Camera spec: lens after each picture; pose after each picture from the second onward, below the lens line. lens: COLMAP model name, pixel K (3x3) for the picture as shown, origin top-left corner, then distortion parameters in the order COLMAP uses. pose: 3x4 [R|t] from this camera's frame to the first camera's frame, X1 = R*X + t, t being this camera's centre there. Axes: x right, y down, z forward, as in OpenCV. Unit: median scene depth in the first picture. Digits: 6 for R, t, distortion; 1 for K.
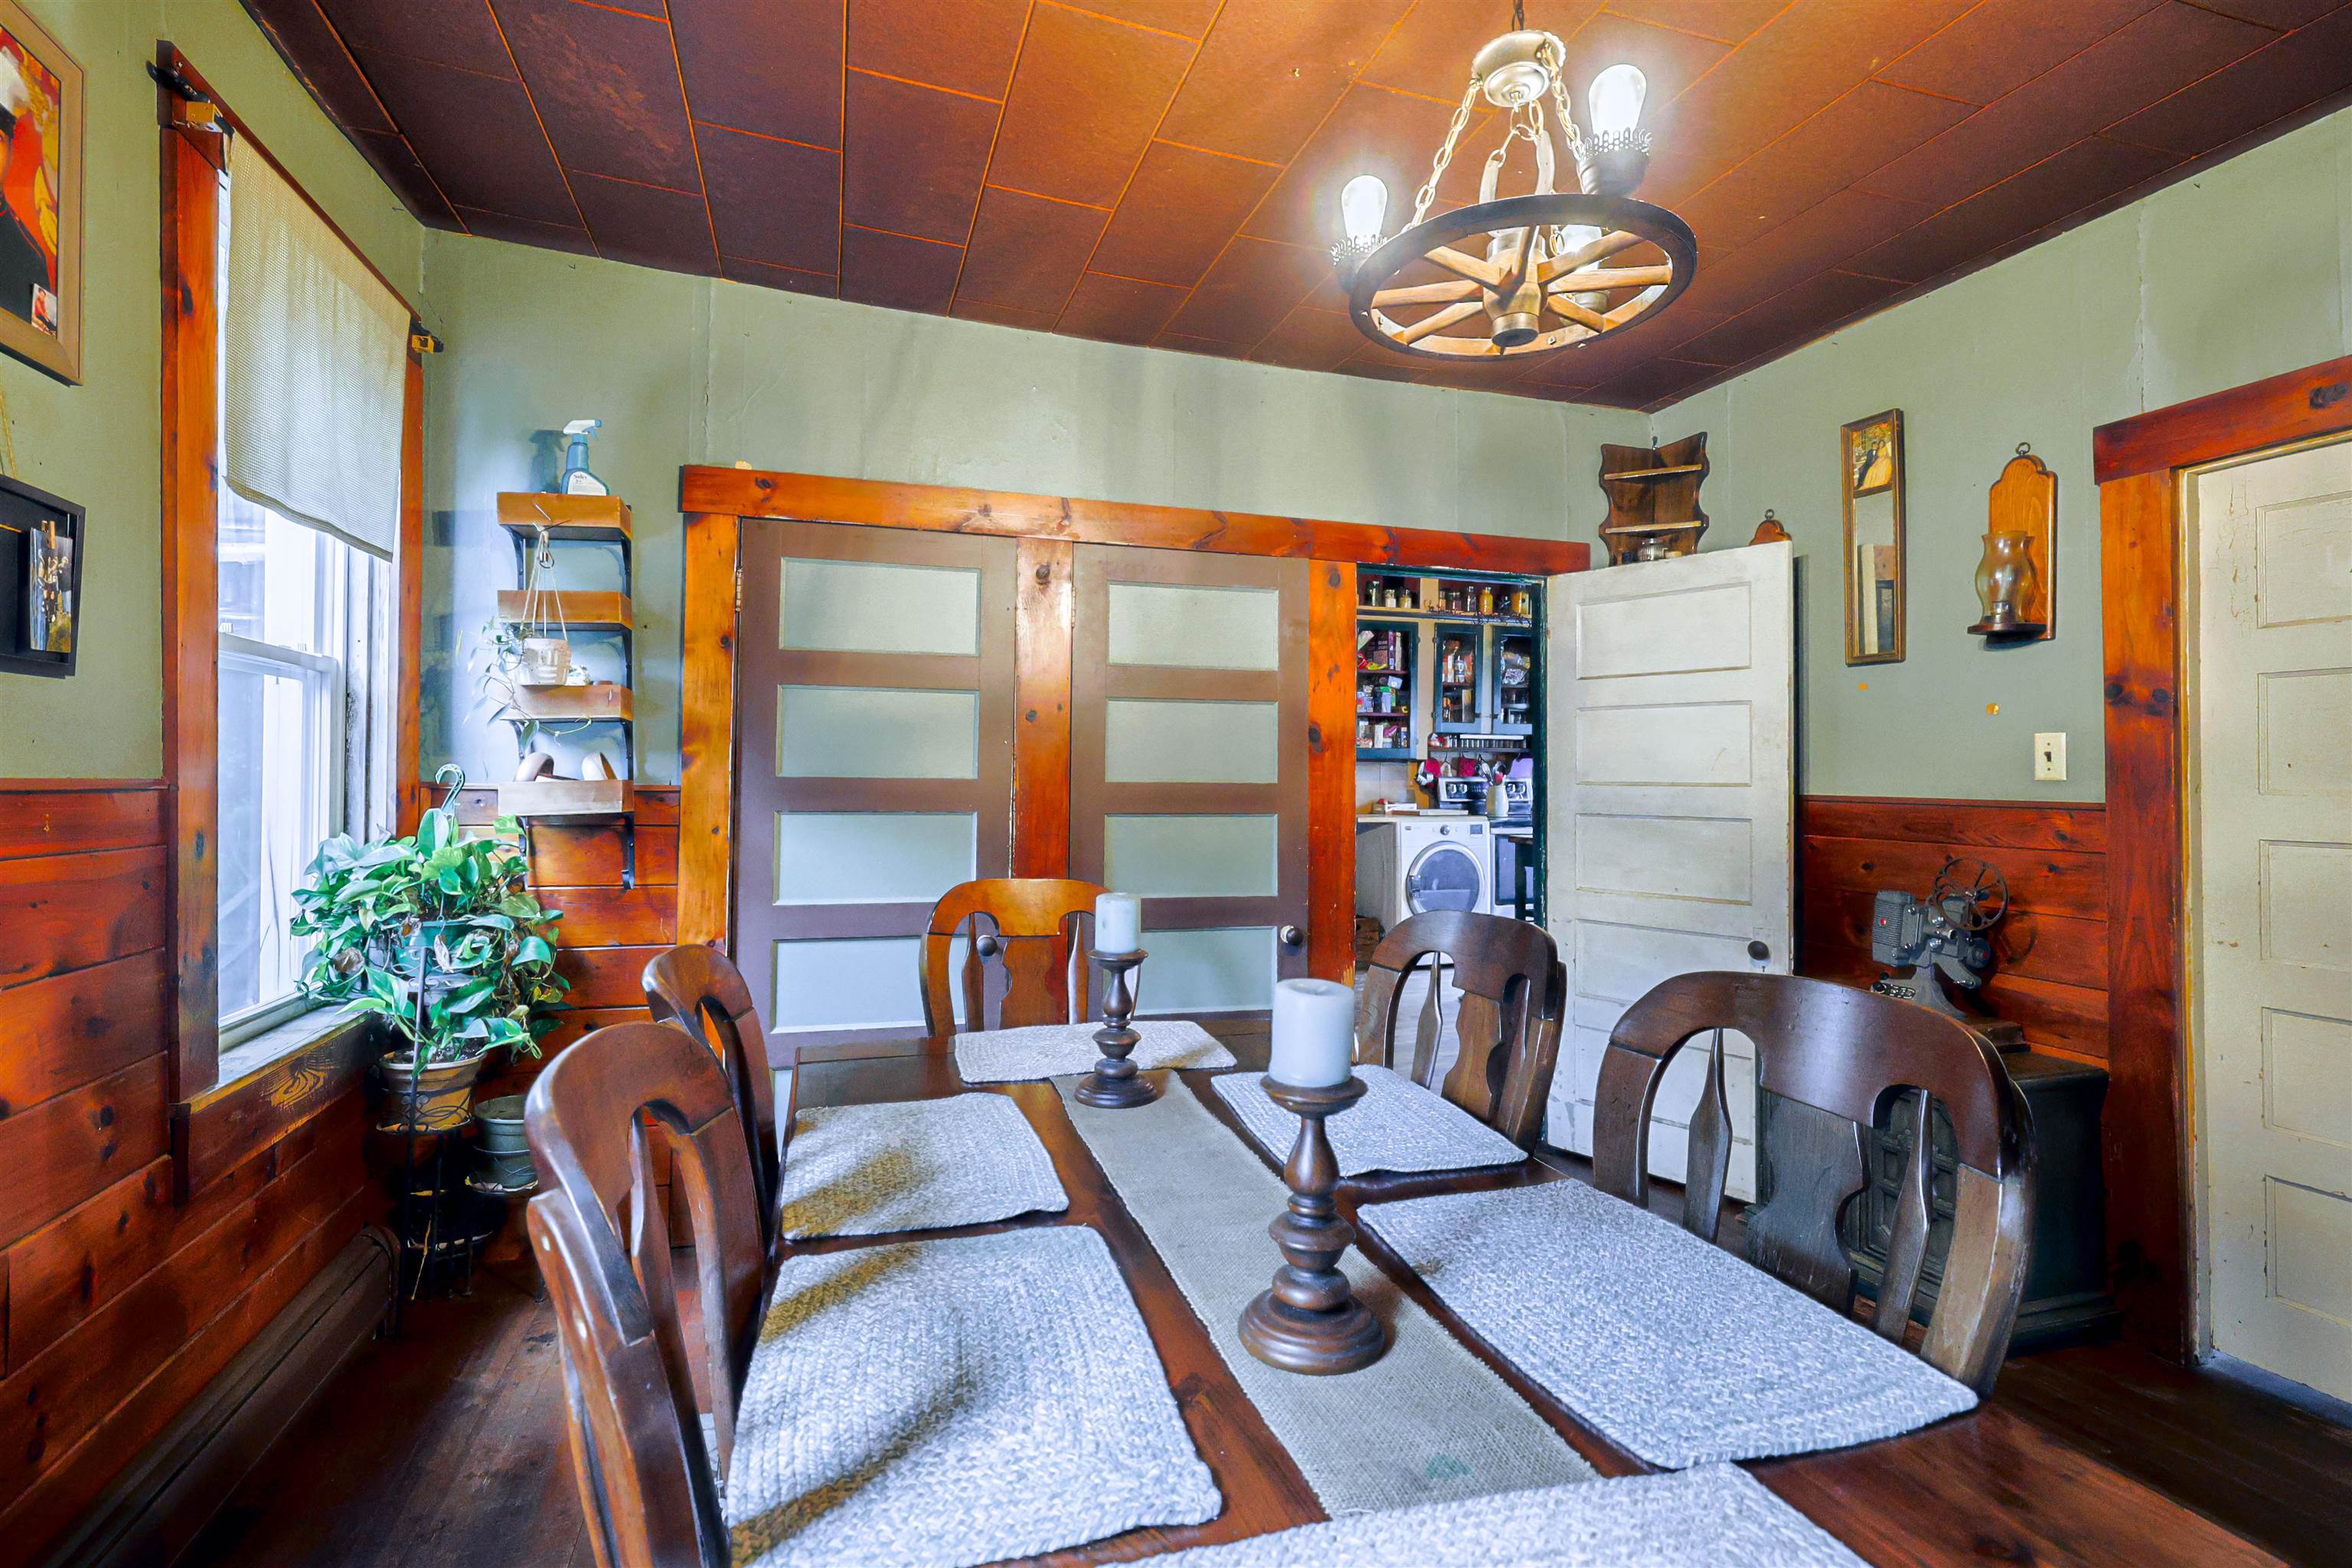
lens RADIAL K [[1050.8, 0, 1135.7], [0, 1050.8, 756.3], [0, 0, 1]] dist [-0.001413, 0.000354]
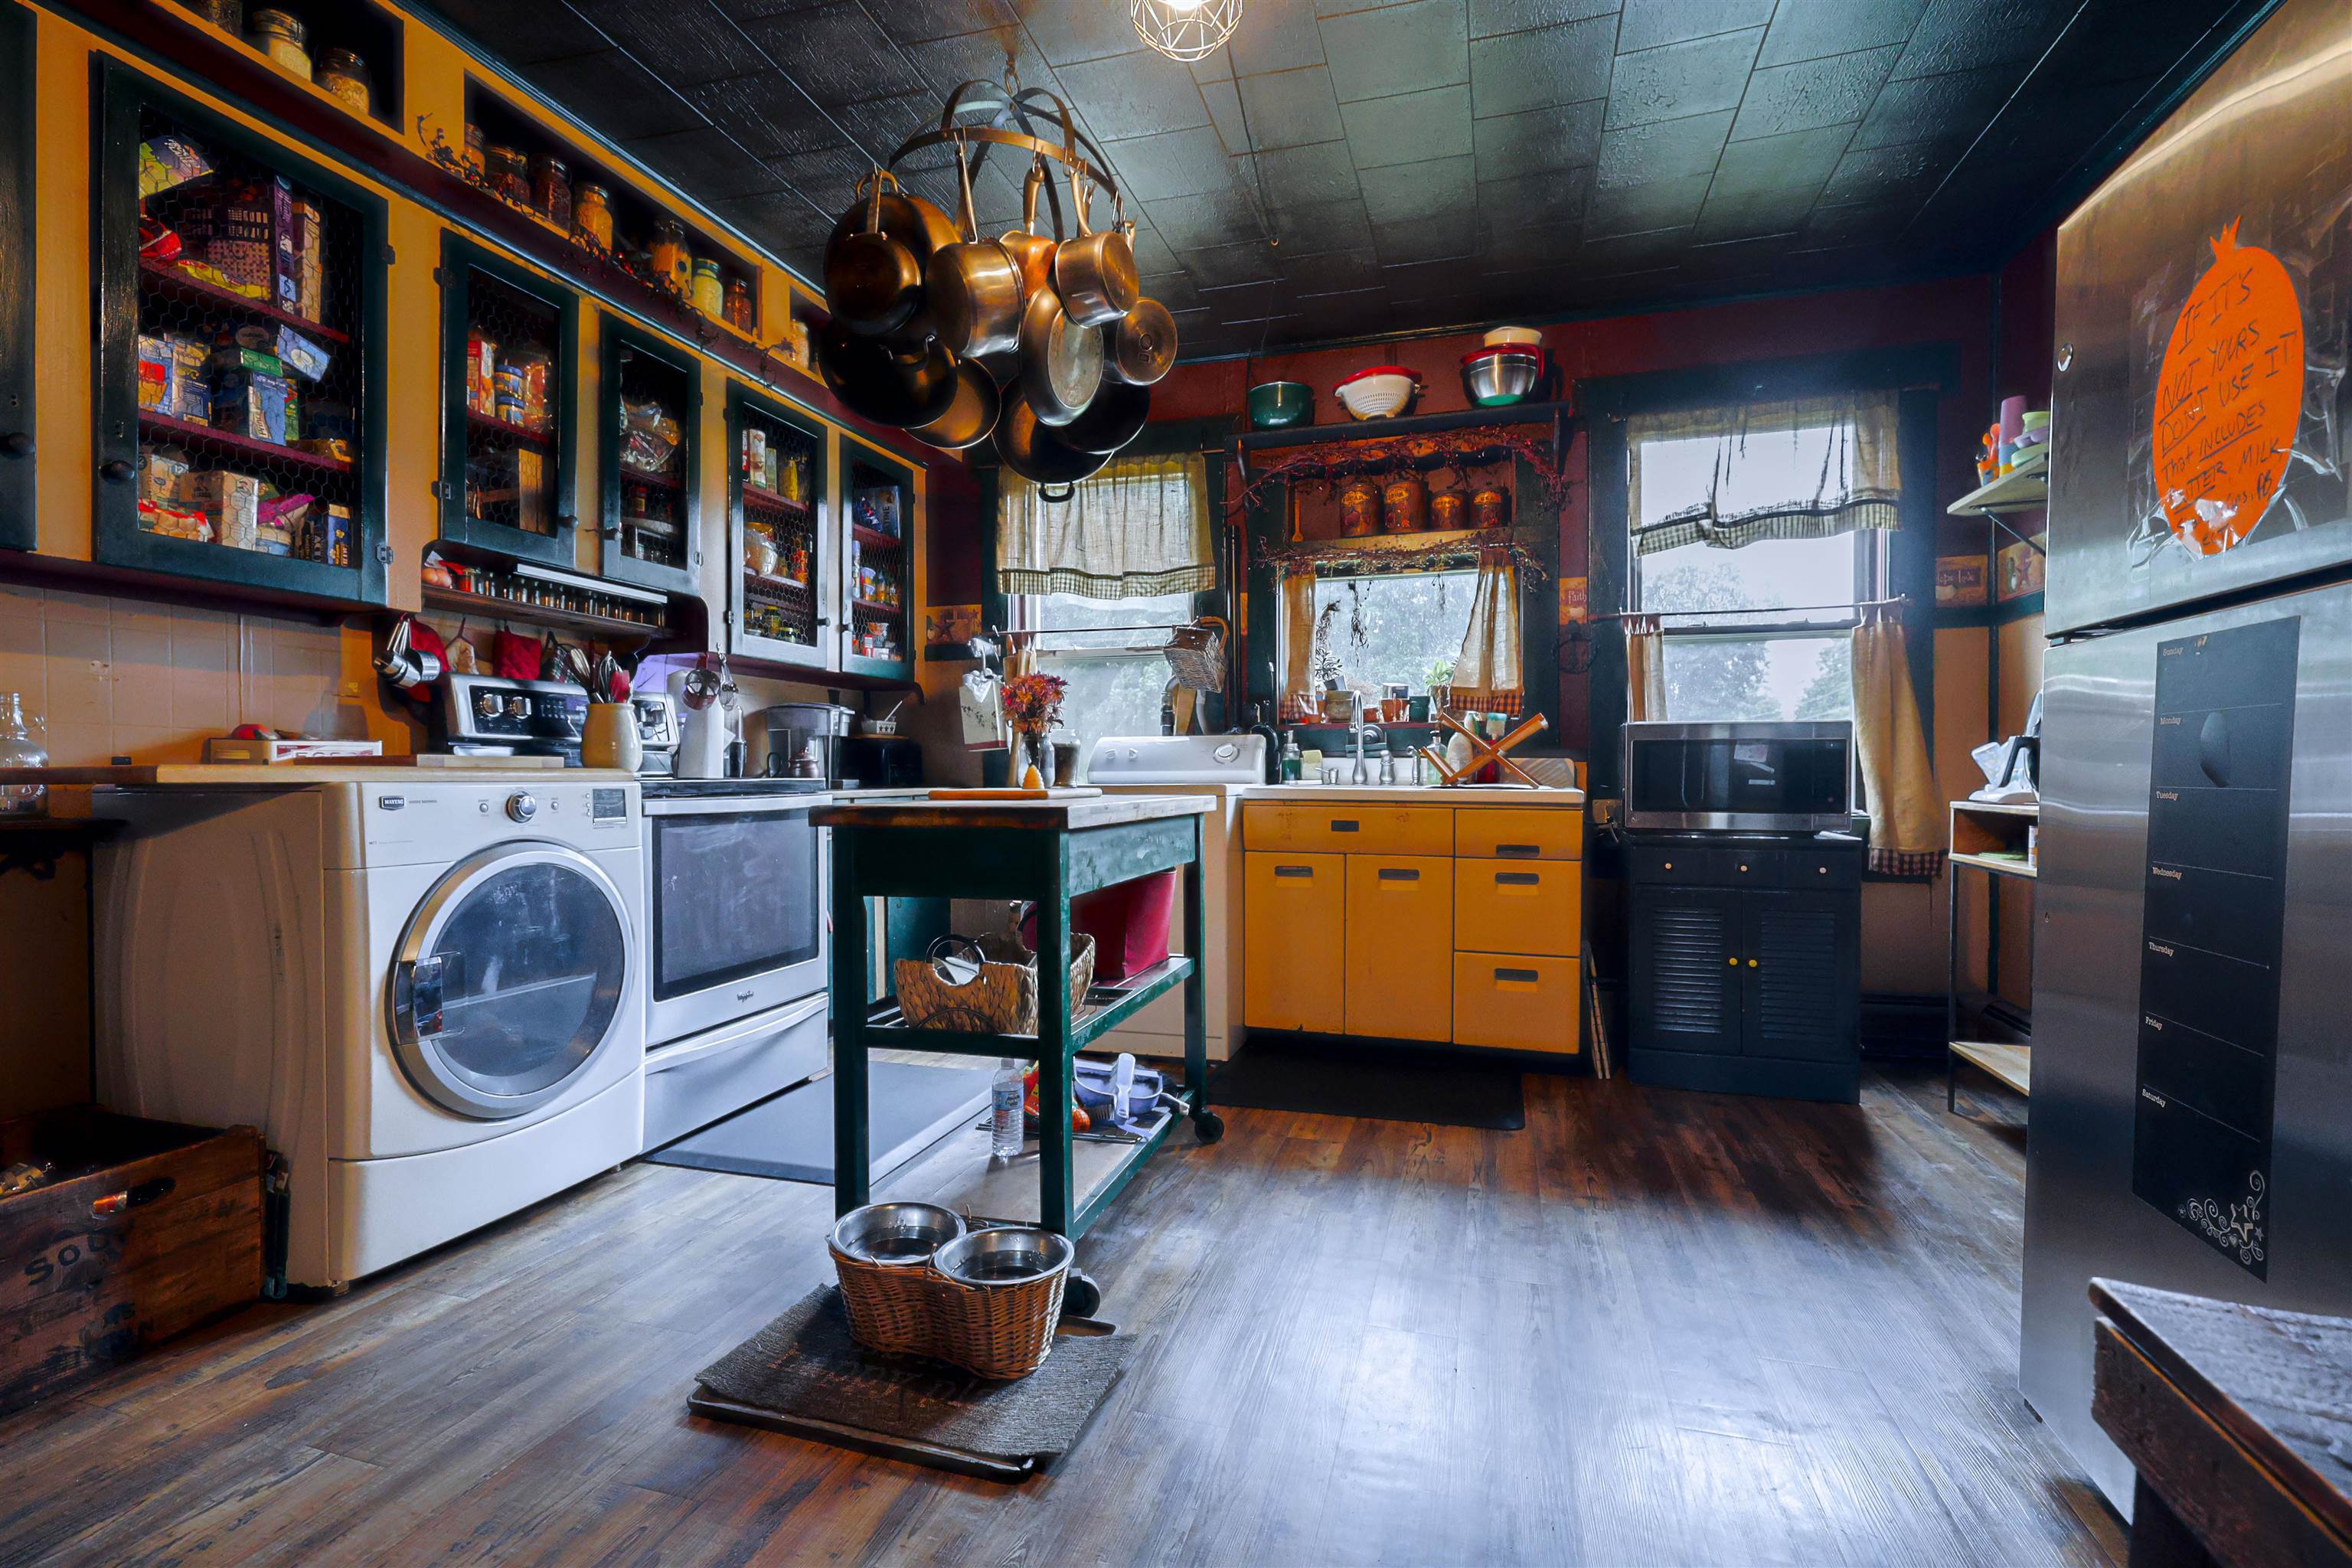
lens RADIAL K [[1050.8, 0, 1195.2], [0, 1050.8, 787.9], [0, 0, 1]] dist [-0.001413, 0.000354]
pose [[0.536254, -0.015372, 0.843917, 0.121073], [-0.006407, 0.999731, 0.022281, 0.051501], [-0.844032, -0.017355, 0.536011, 0.597715]]
